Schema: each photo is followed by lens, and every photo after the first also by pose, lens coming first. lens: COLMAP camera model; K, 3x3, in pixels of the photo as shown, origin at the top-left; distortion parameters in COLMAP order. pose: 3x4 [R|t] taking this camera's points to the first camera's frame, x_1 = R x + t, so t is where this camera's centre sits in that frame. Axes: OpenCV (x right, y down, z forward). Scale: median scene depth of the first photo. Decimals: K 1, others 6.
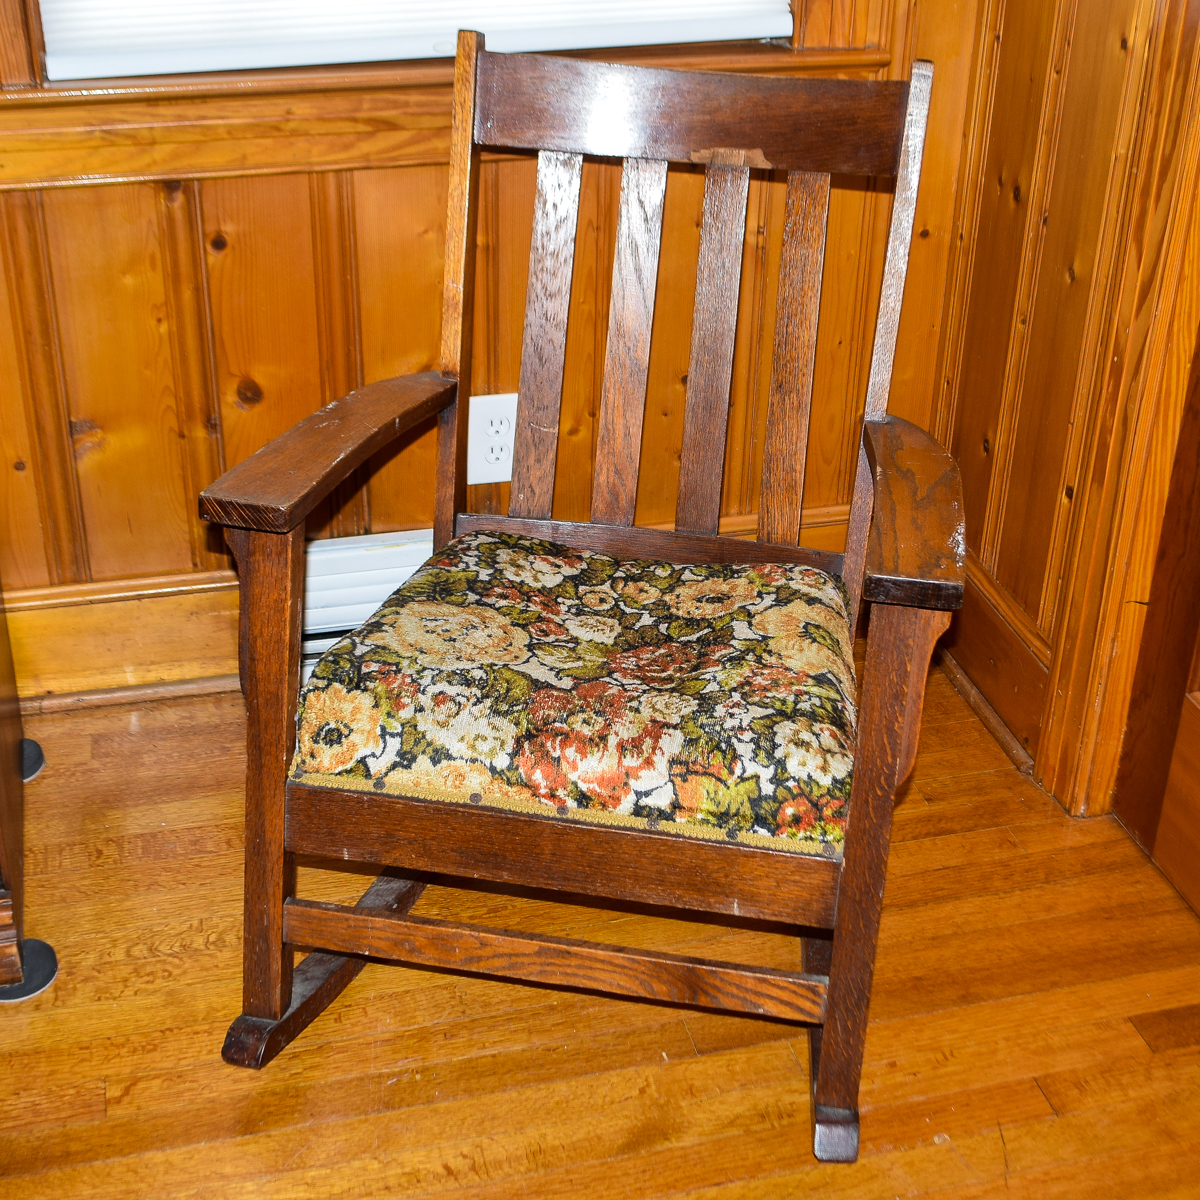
lens RADIAL K [[1852.9, 0, 639.7], [0, 1852.9, 582.0], [0, 0, 1]] dist [-0.032179, 0.000000]
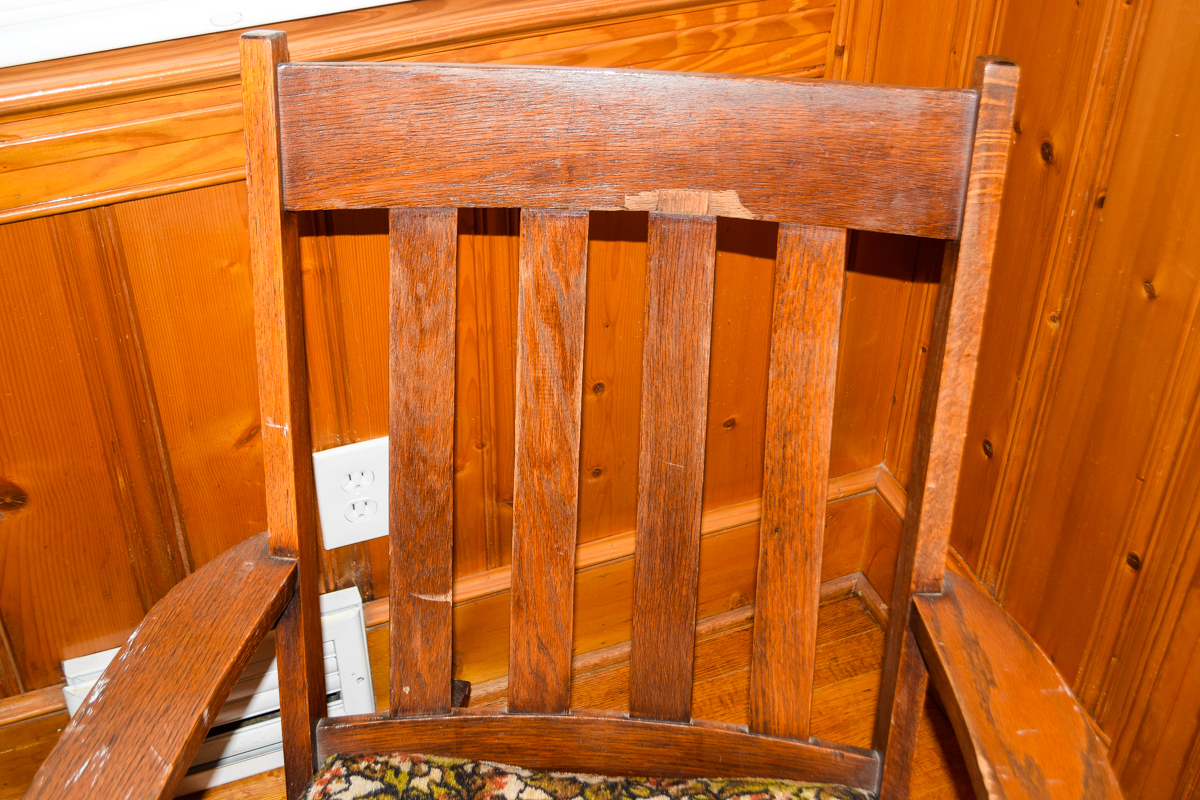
lens RADIAL K [[1496.1, 0, 602.7], [0, 1496.1, 402.5], [0, 0, 1]] dist [-0.029882, 0.000000]
pose [[0.993843, -0.080480, 0.076156, -0.024218], [0.067963, 0.985625, 0.154675, -0.228626], [-0.087510, -0.148547, 0.985026, 0.447326]]
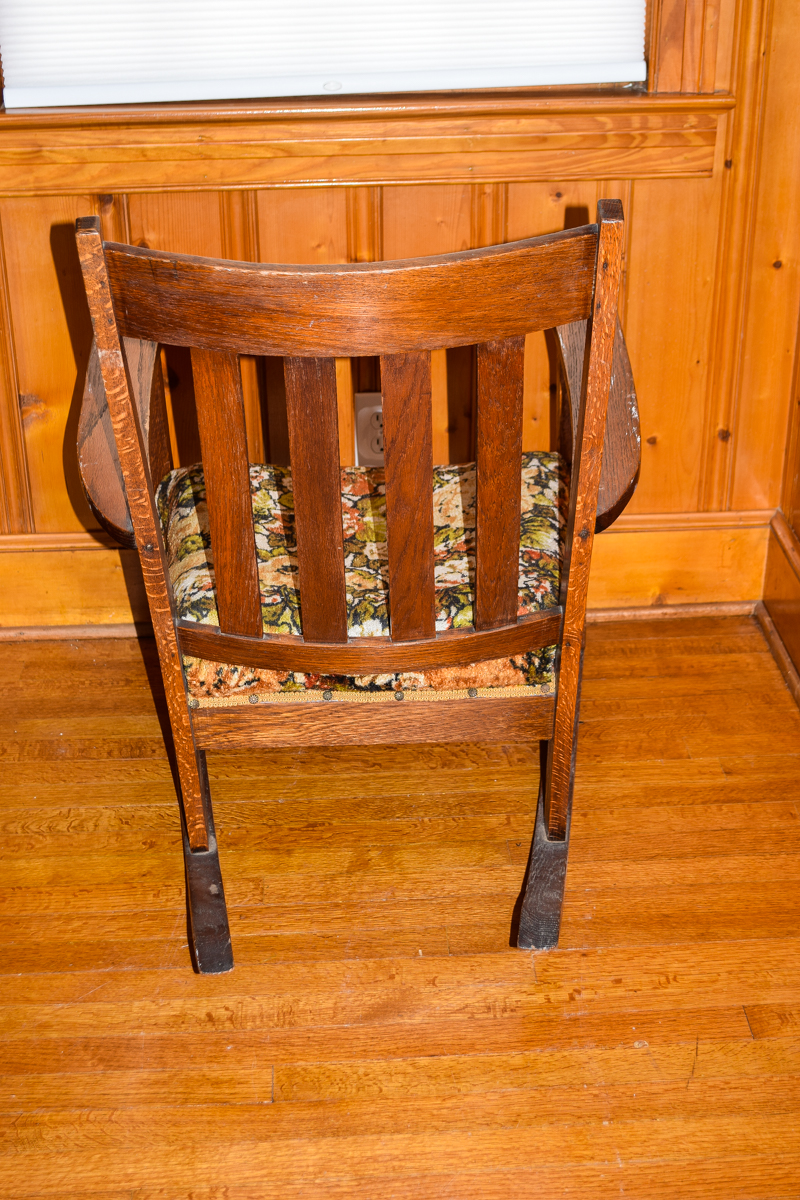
lens RADIAL K [[1782.6, 0, 402.4], [0, 1782.6, 597.7], [0, 0, 1]] dist [-0.035377, 0.000000]
pose [[0.976710, 0.065320, -0.204381, 0.188775], [-0.071934, 0.997094, -0.025091, 0.058340], [0.202148, 0.039208, 0.978570, -0.078382]]
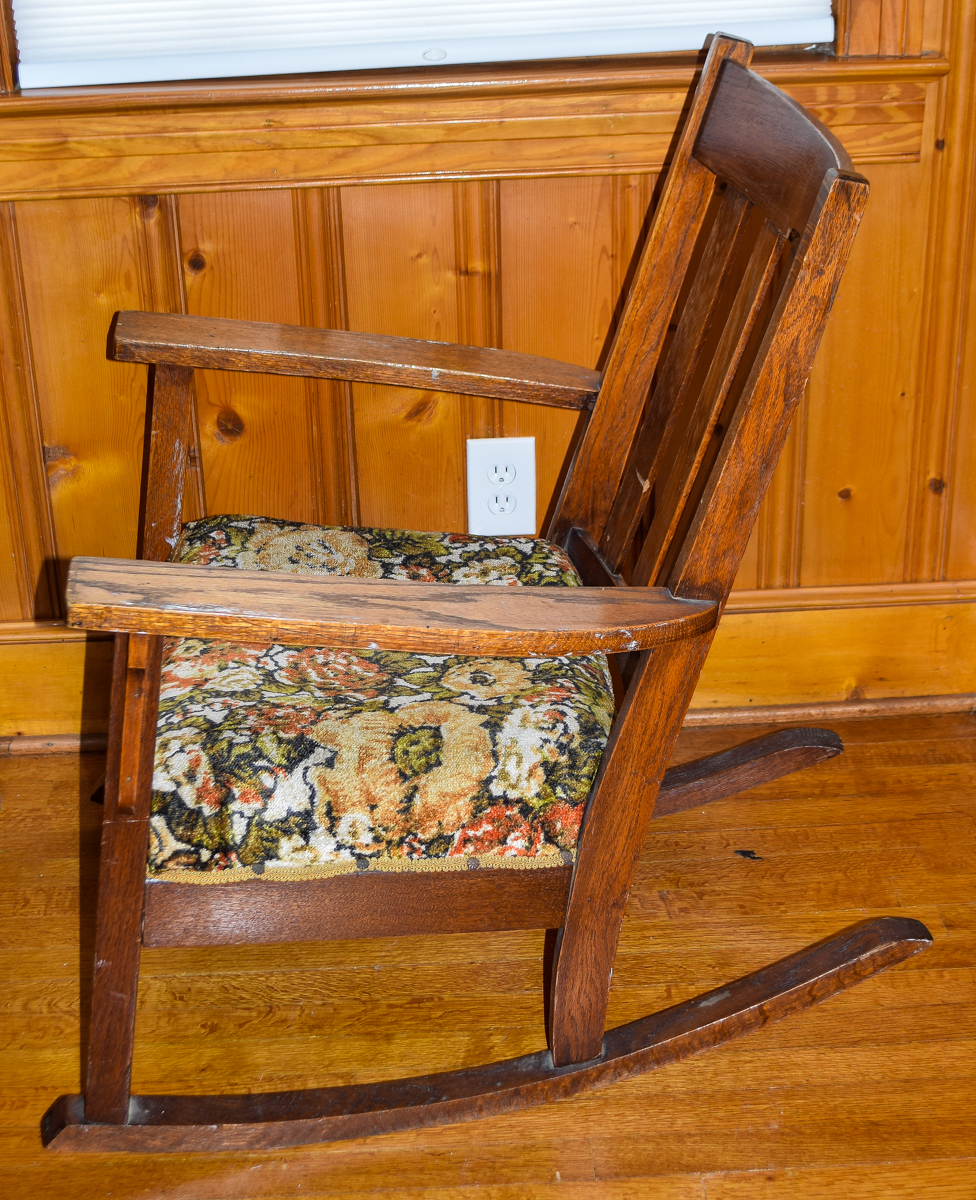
lens RADIAL K [[2146.9, 0, 477.4], [0, 2146.9, 603.2], [0, 0, 1]] dist [-0.034648, 0.000000]
pose [[0.972348, 0.053601, -0.227301, 0.172211], [-0.062988, 0.997427, -0.034239, 0.017769], [0.224881, 0.047609, 0.973222, -0.019160]]
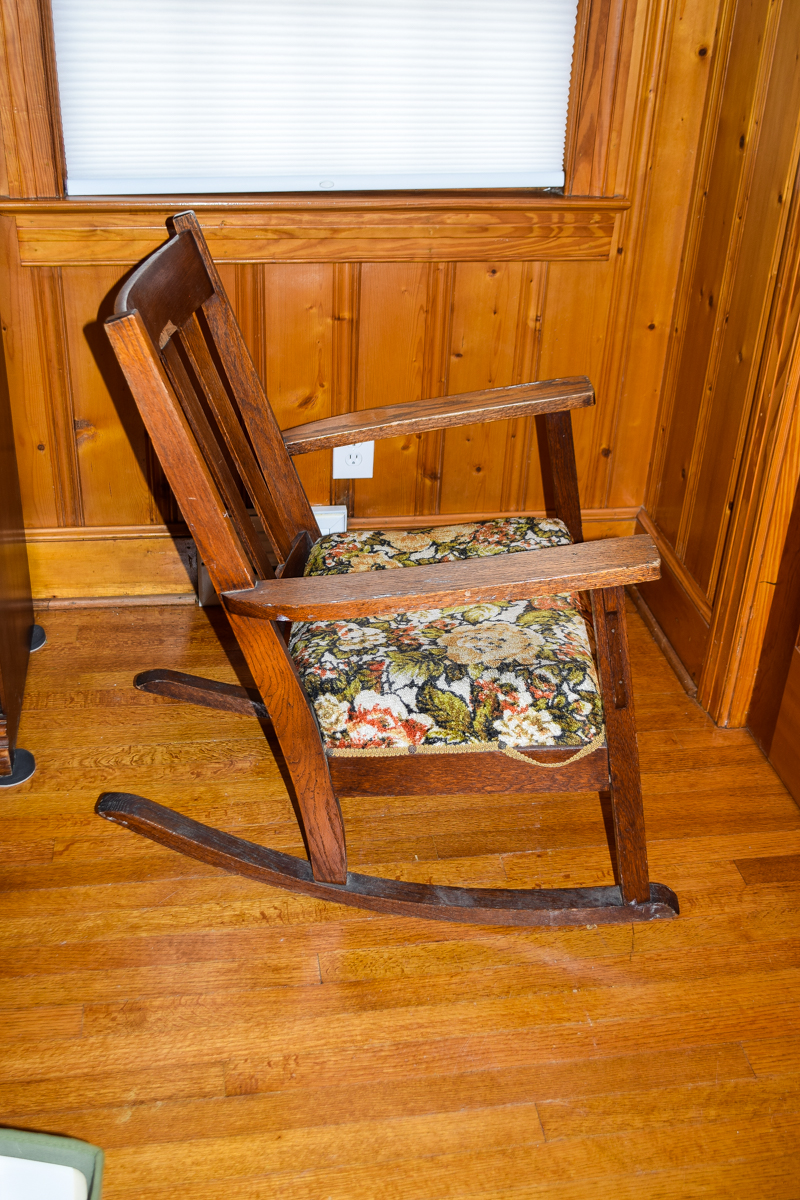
lens RADIAL K [[1263.6, 0, 395.3], [0, 1263.6, 599.4], [0, 0, 1]] dist [-0.042958, 0.000000]
pose [[0.993056, 0.068862, -0.095387, 0.070977], [-0.066869, 0.997475, 0.023934, 0.019873], [0.096794, -0.017390, 0.995153, -0.021058]]
